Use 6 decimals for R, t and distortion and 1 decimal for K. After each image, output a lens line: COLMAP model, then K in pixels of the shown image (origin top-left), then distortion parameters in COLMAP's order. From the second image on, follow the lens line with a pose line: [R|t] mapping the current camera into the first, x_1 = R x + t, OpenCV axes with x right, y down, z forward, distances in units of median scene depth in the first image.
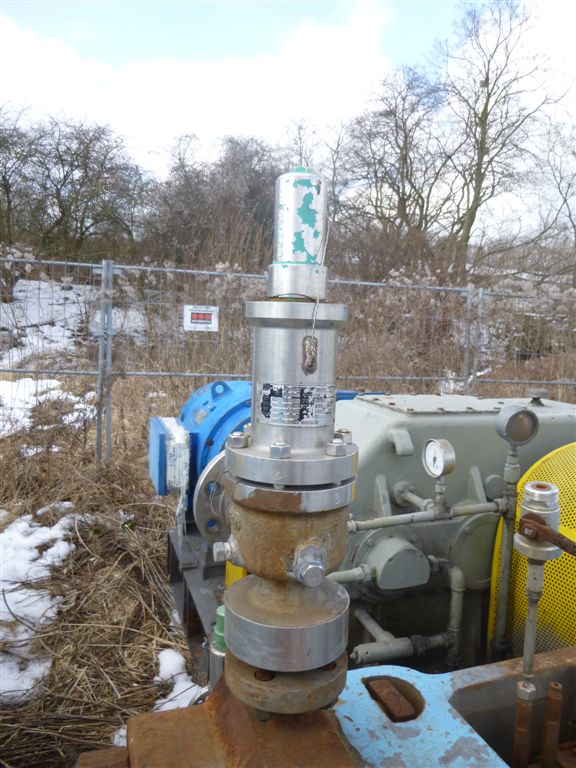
lens RADIAL K [[577.4, 0, 285.7], [0, 577.4, 358.6], [0, 0, 1]] dist [-0.035745, 0.016878]
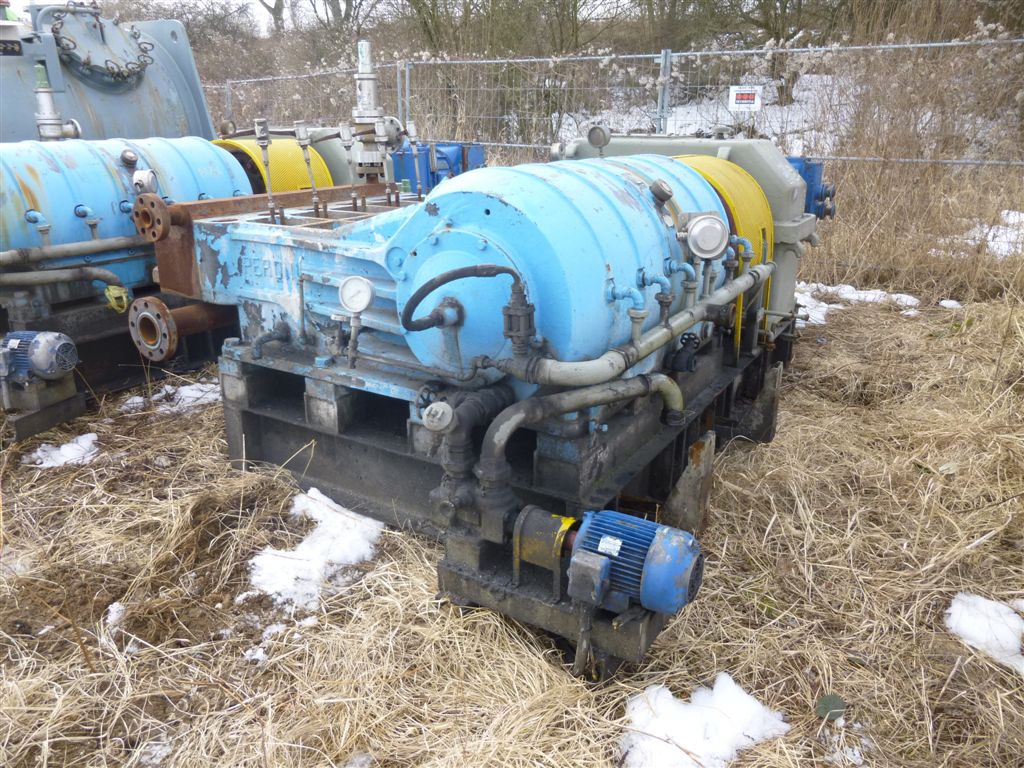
lens RADIAL K [[769.8, 0, 504.7], [0, 769.8, 379.5], [0, 0, 1]] dist [-0.035745, 0.016878]
pose [[0.632654, 0.208345, -0.745883, 0.747909], [-0.023473, 0.967848, 0.250436, 0.090484], [0.774079, -0.140931, 0.617203, -0.282534]]
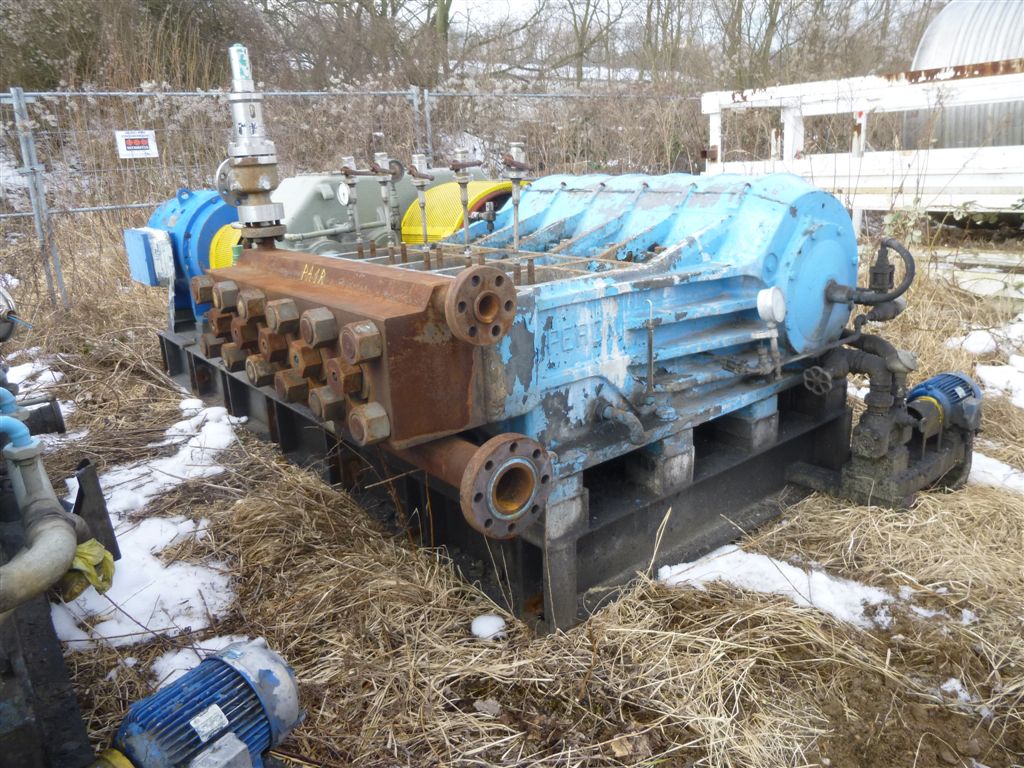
lens RADIAL K [[769.8, 0, 507.0], [0, 769.8, 378.4], [0, 0, 1]] dist [-0.035745, 0.016878]
pose [[0.936792, -0.180996, 0.299435, -0.021464], [0.109905, 0.964709, 0.239285, 0.071442], [-0.332177, -0.191251, 0.923624, -0.456044]]
